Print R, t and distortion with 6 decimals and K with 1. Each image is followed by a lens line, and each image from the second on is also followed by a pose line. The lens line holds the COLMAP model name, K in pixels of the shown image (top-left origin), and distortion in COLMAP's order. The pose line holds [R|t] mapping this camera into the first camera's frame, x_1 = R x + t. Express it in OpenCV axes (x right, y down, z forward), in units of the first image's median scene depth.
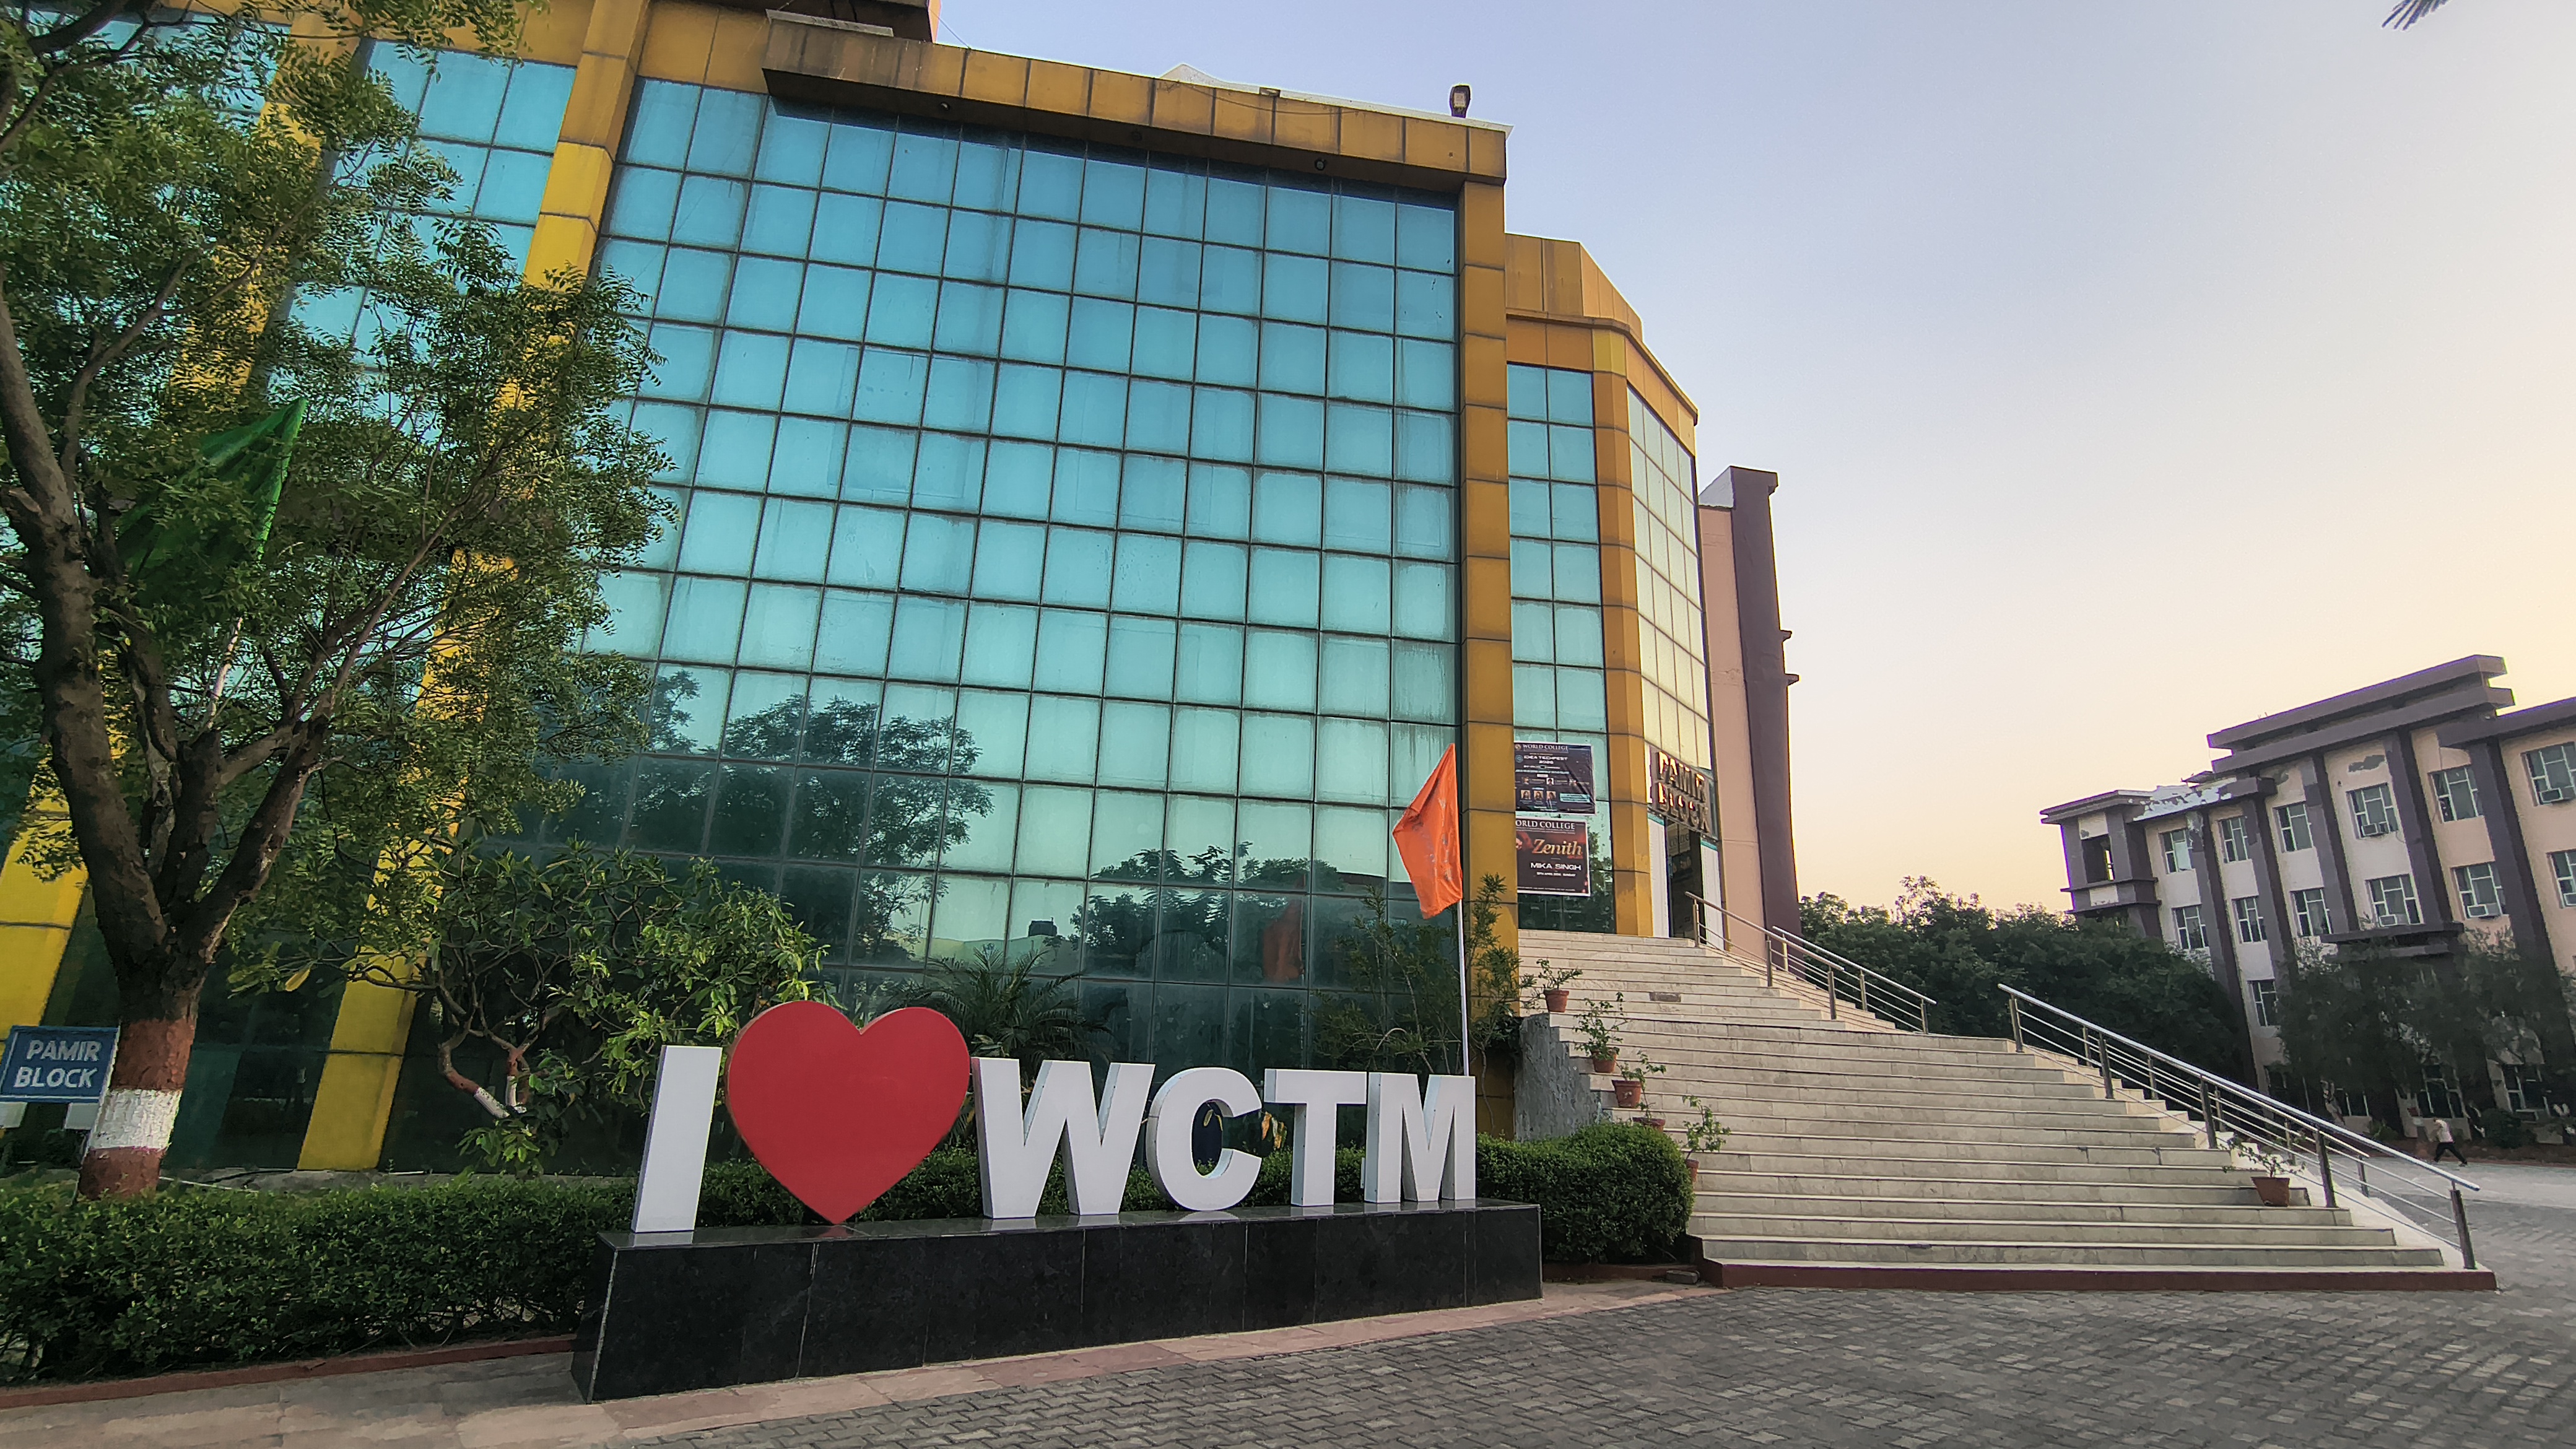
lens RADIAL K [[1159.2, 0, 1288.0], [0, 1159.2, 724.5], [0, 0, 1]] dist [0.015200, 0.000094]
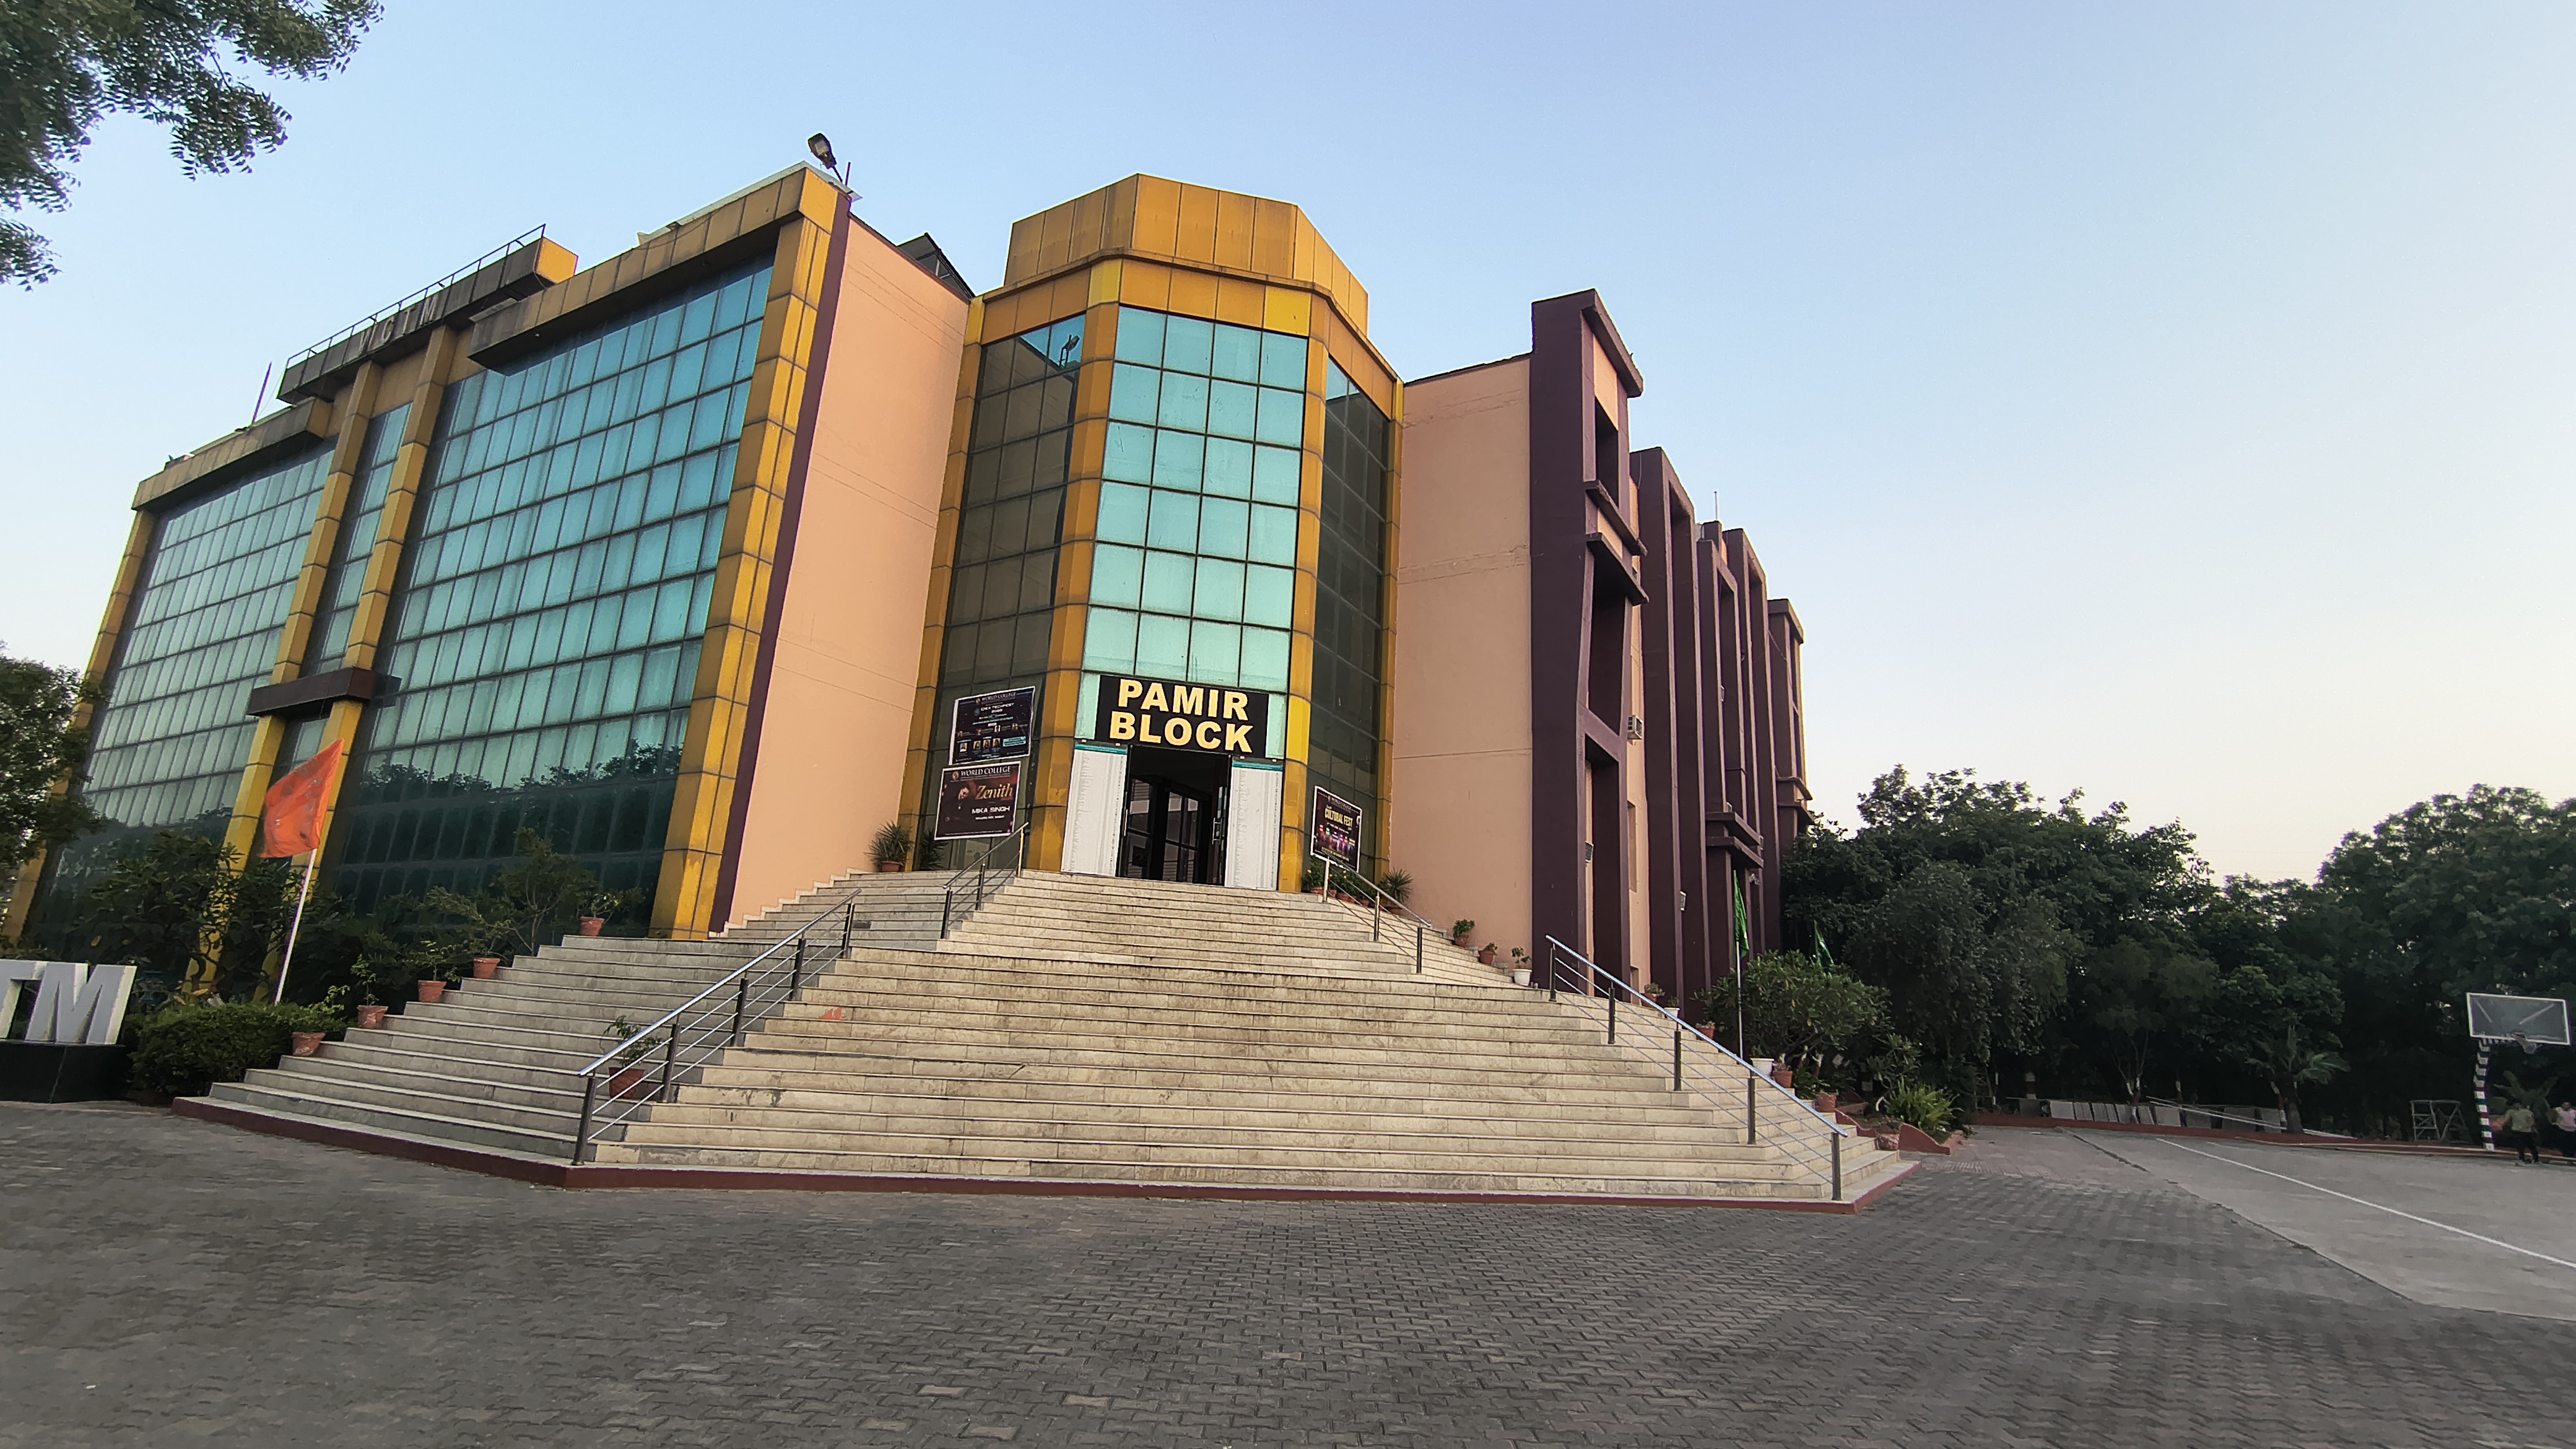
lens RADIAL K [[1159.2, 0, 1288.0], [0, 1159.2, 724.5], [0, 0, 1]] dist [0.015200, 0.000094]
pose [[0.778067, -0.146459, -0.610870, 1.163012], [0.147068, 0.987886, -0.049530, 0.147308], [0.610723, -0.051302, 0.790180, 0.369920]]
